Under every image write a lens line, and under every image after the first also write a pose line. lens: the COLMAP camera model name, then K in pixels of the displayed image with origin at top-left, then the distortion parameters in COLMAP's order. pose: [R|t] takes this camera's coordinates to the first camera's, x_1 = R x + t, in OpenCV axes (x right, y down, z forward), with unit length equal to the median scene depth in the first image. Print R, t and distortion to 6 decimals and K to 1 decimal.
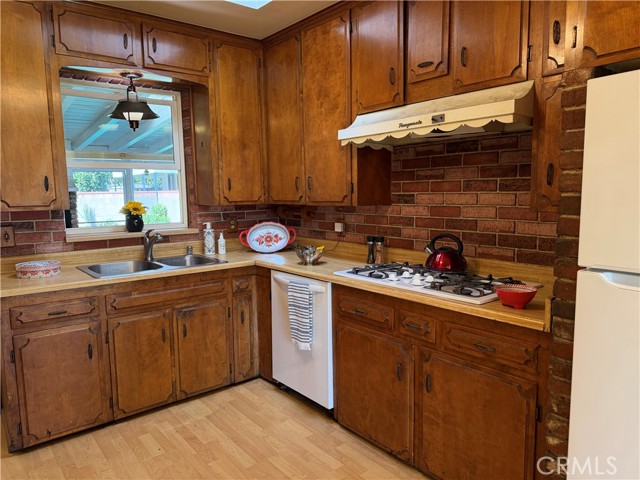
lens RADIAL K [[450.1, 0, 320.6], [0, 450.1, 245.2], [0, 0, 1]] dist [0.035443, -0.003925]
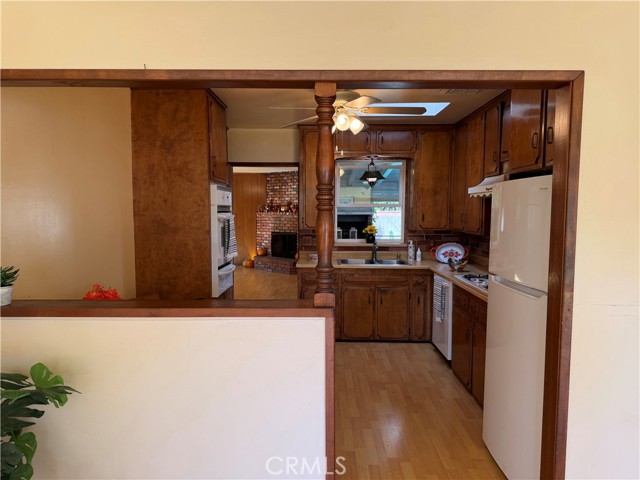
lens RADIAL K [[450.1, 0, 320.6], [0, 450.1, 245.2], [0, 0, 1]] dist [0.035443, -0.003925]
pose [[0.770064, 0.068275, -0.634302, 0.567660], [-0.092075, 0.995741, -0.004602, 0.003397], [0.631287, 0.061947, 0.773071, -0.479323]]
